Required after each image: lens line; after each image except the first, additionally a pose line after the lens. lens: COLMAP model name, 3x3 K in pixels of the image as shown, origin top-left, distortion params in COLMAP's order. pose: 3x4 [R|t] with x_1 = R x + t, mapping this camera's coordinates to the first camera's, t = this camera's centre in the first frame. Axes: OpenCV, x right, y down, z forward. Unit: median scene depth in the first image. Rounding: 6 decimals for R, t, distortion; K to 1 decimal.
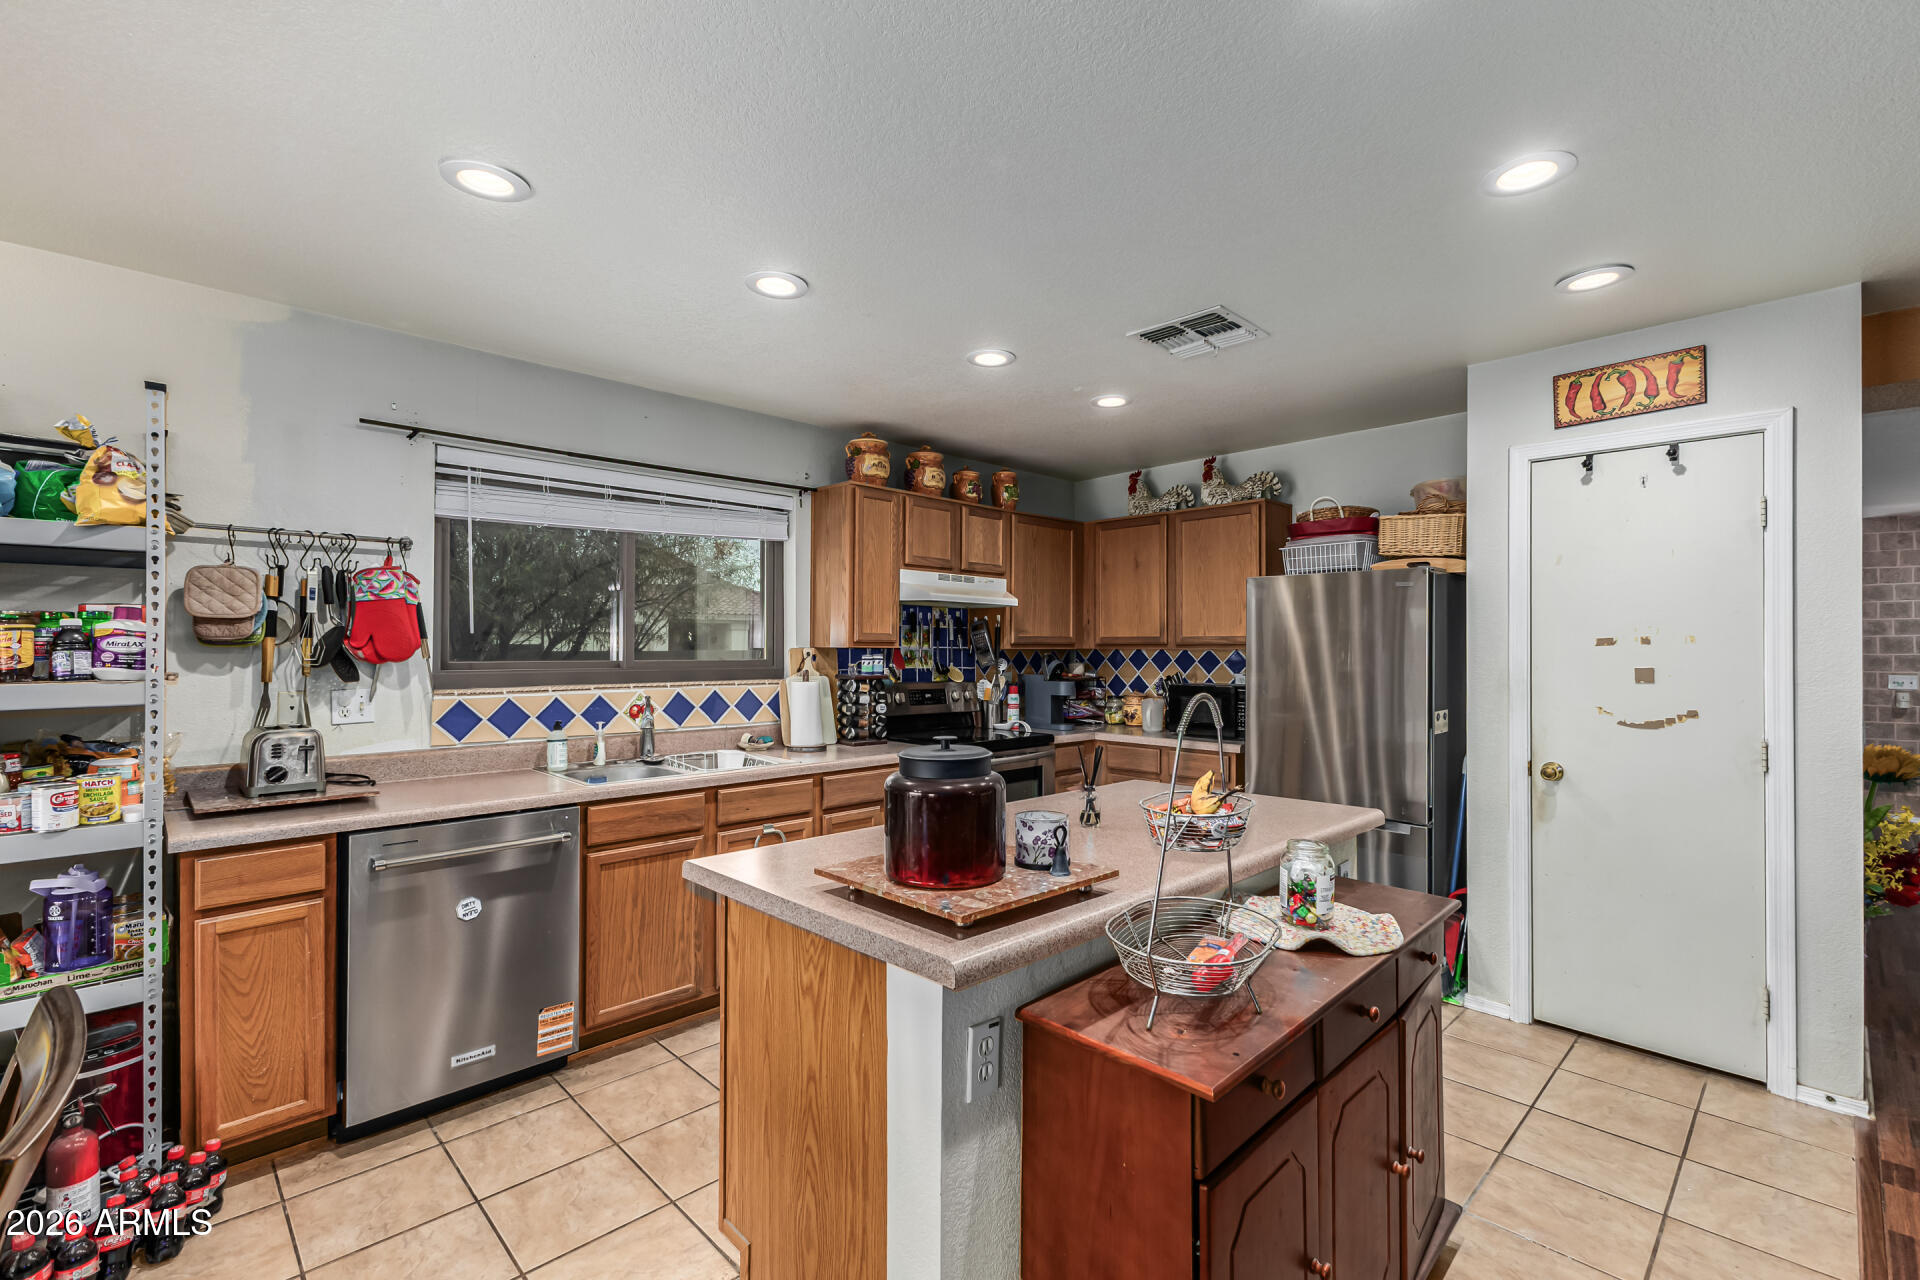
lens RADIAL K [[838.9, 0, 953.6], [0, 838.9, 645.5], [0, 0, 1]] dist [0.015395, -0.000839]
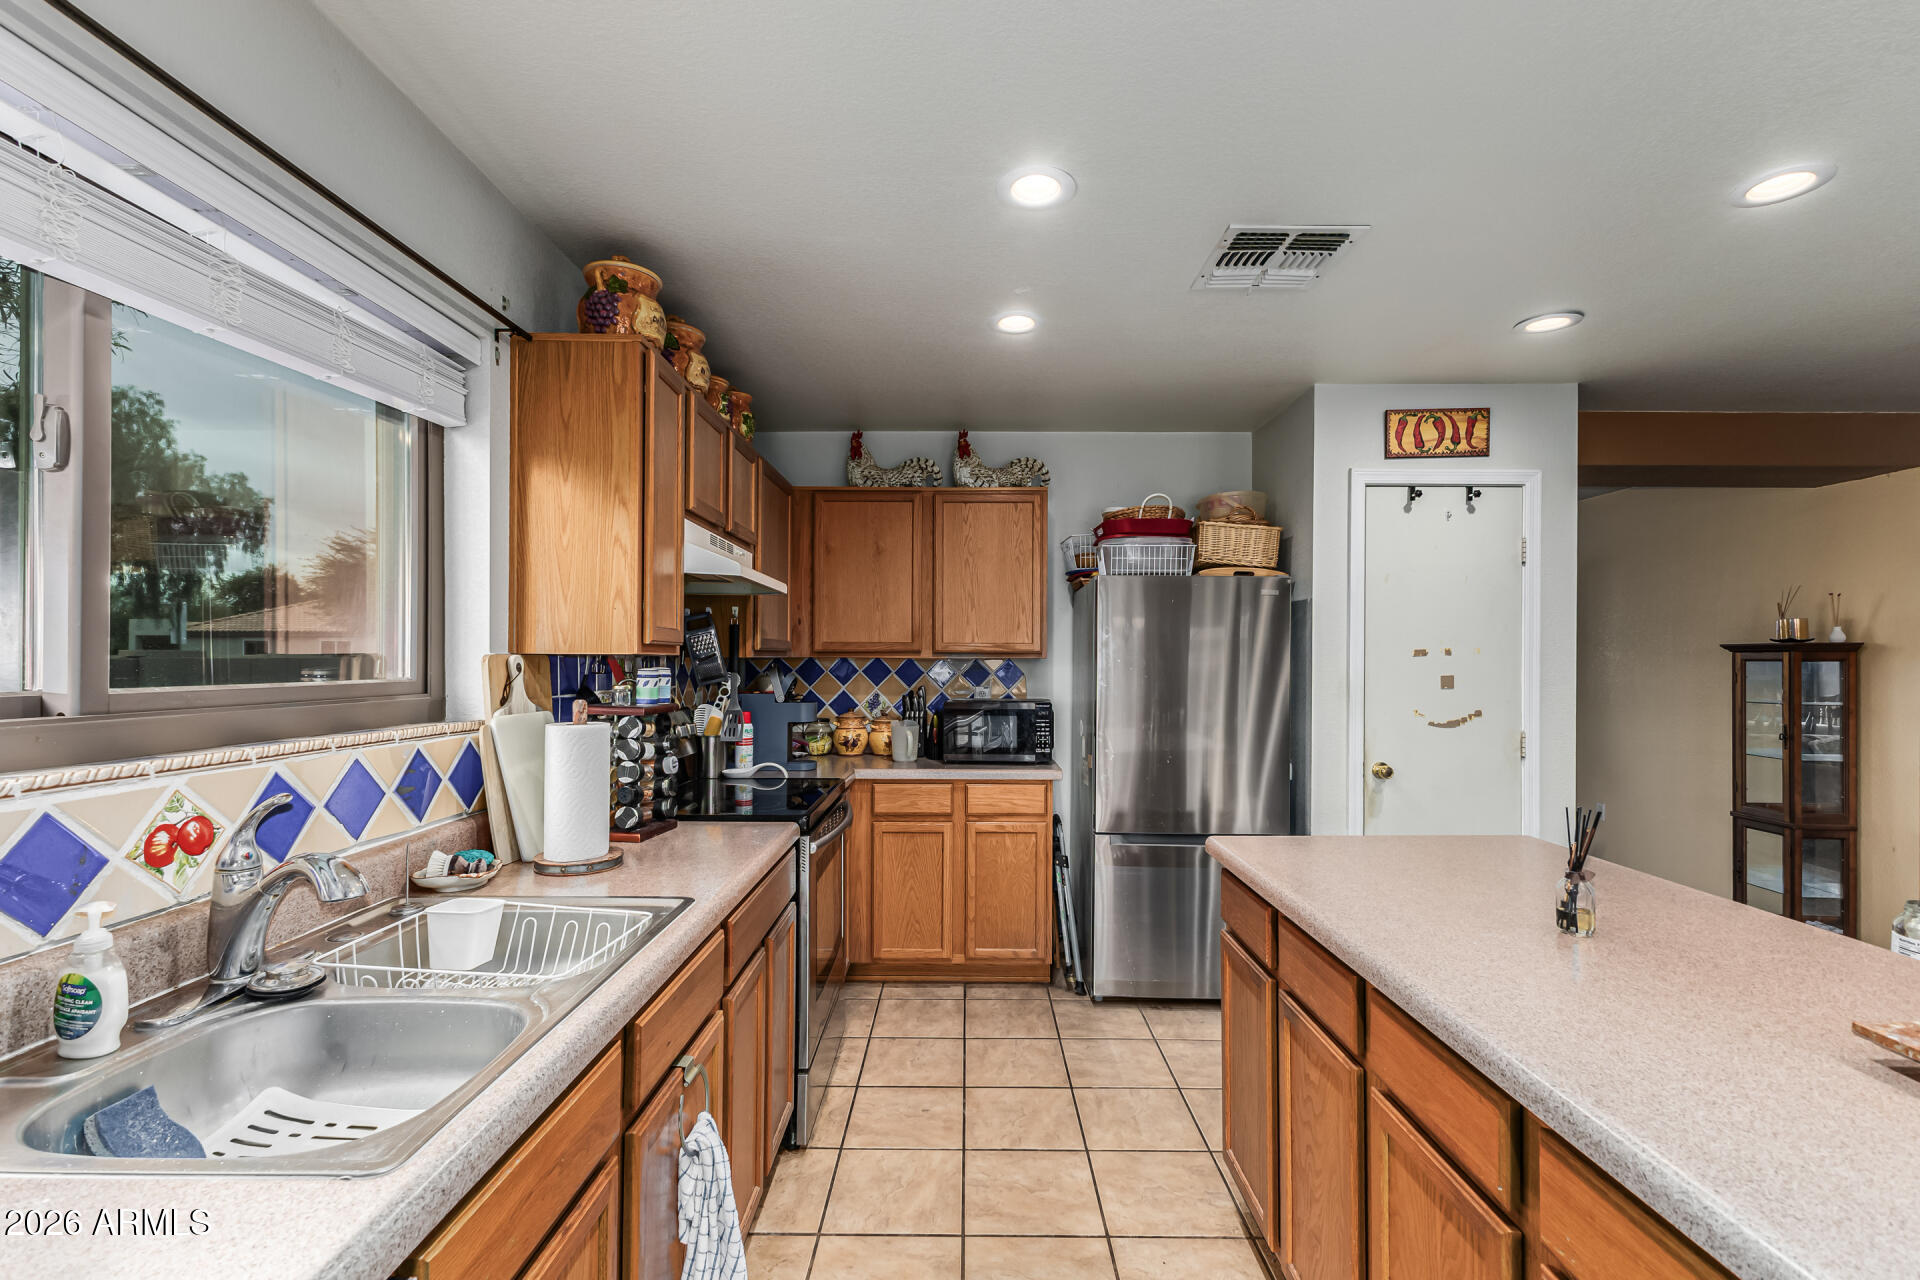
lens RADIAL K [[838.9, 0, 959.8], [0, 838.9, 660.5], [0, 0, 1]] dist [0.015395, -0.000839]
pose [[0.702584, -0.000825, 0.711600, -0.409660], [-0.005448, 0.999964, 0.006538, 0.001676], [-0.711580, -0.008470, 0.702555, 0.562589]]
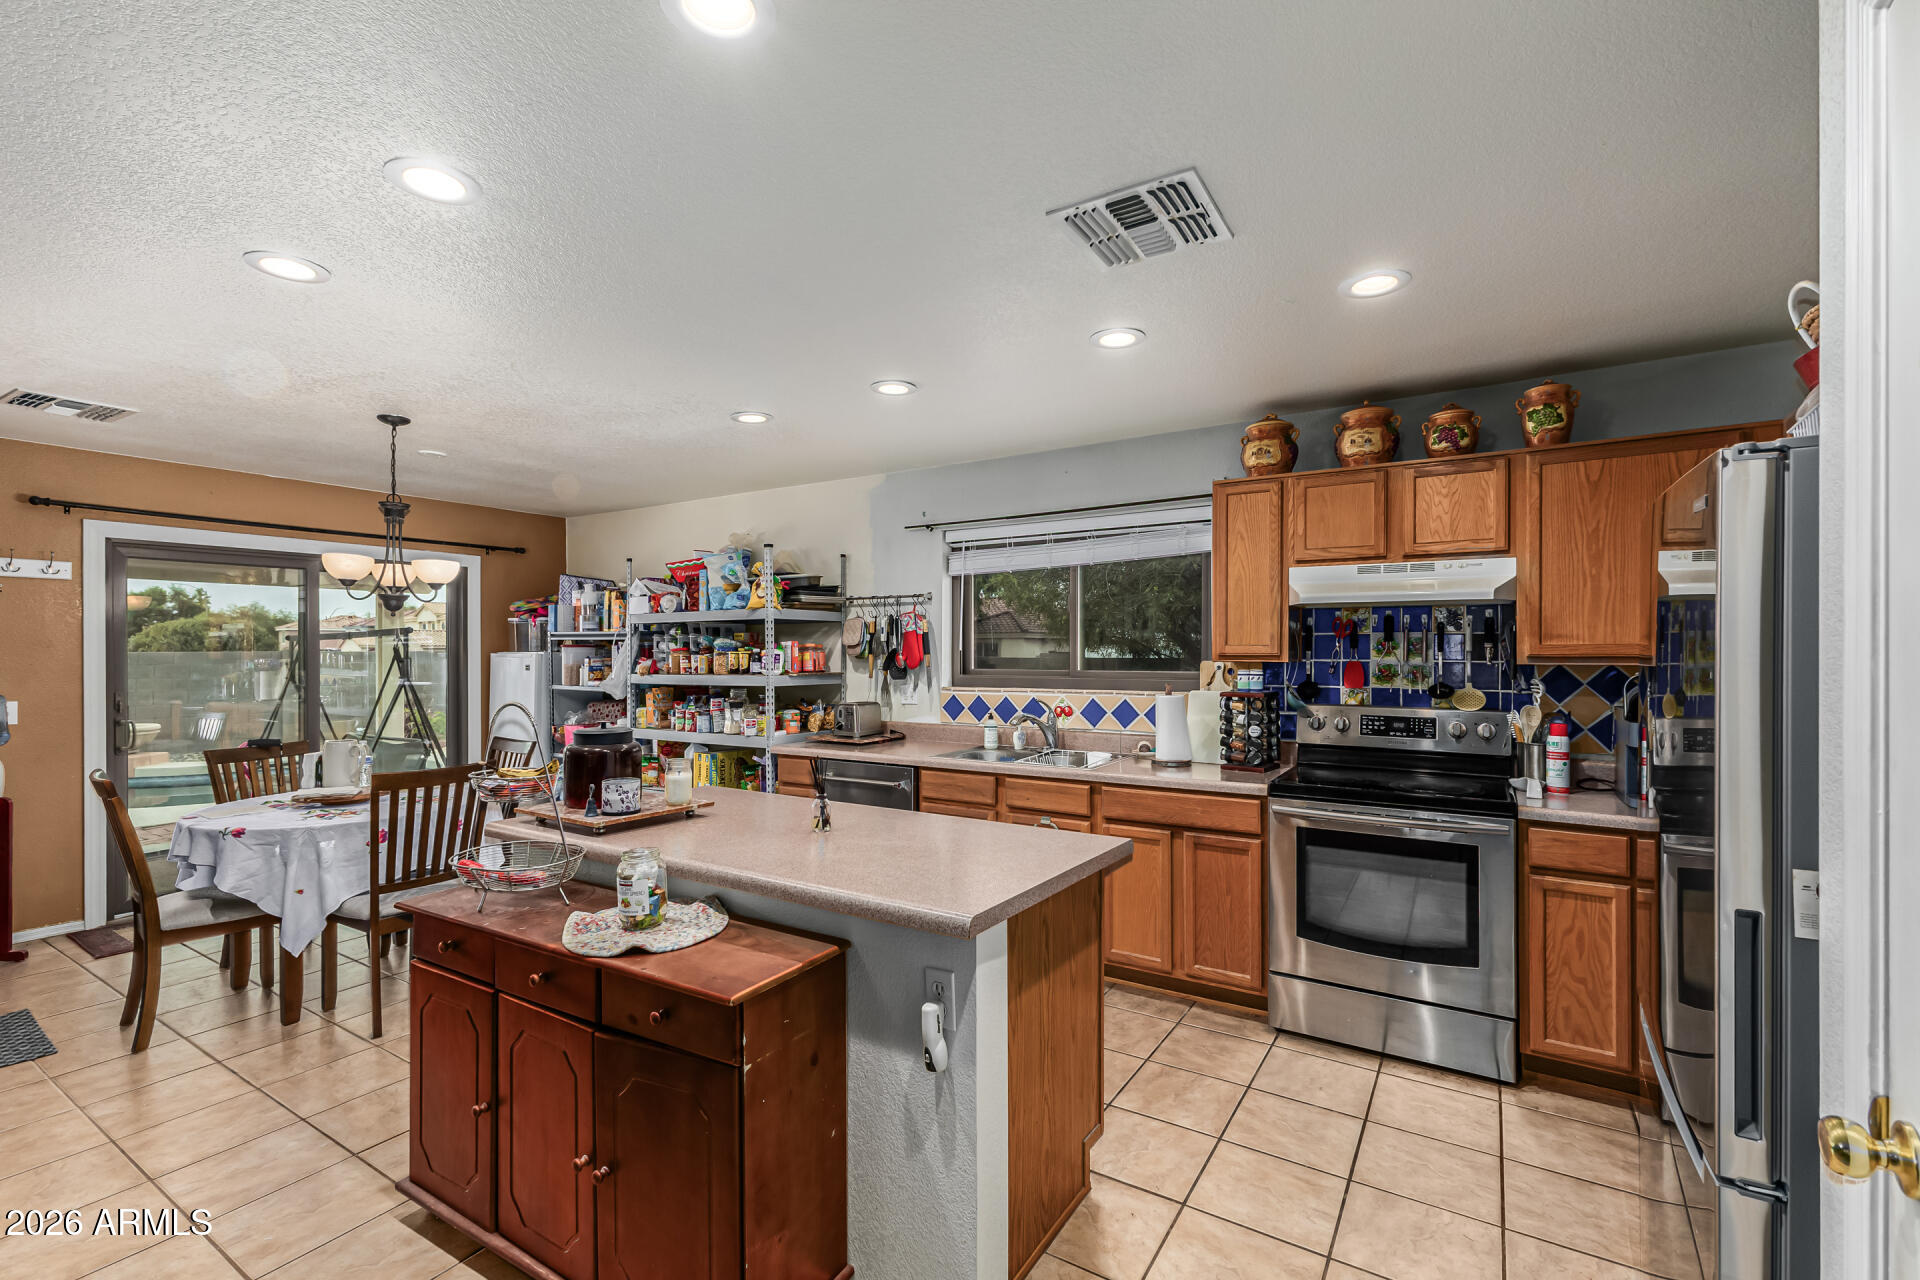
lens RADIAL K [[838.9, 0, 962.2], [0, 838.9, 653.9], [0, 0, 1]] dist [0.015395, -0.000839]
pose [[0.235832, -0.000554, -0.971794, 0.817364], [0.004689, 0.999989, 0.000568, -0.008543], [0.971783, -0.004691, 0.235832, 0.589159]]
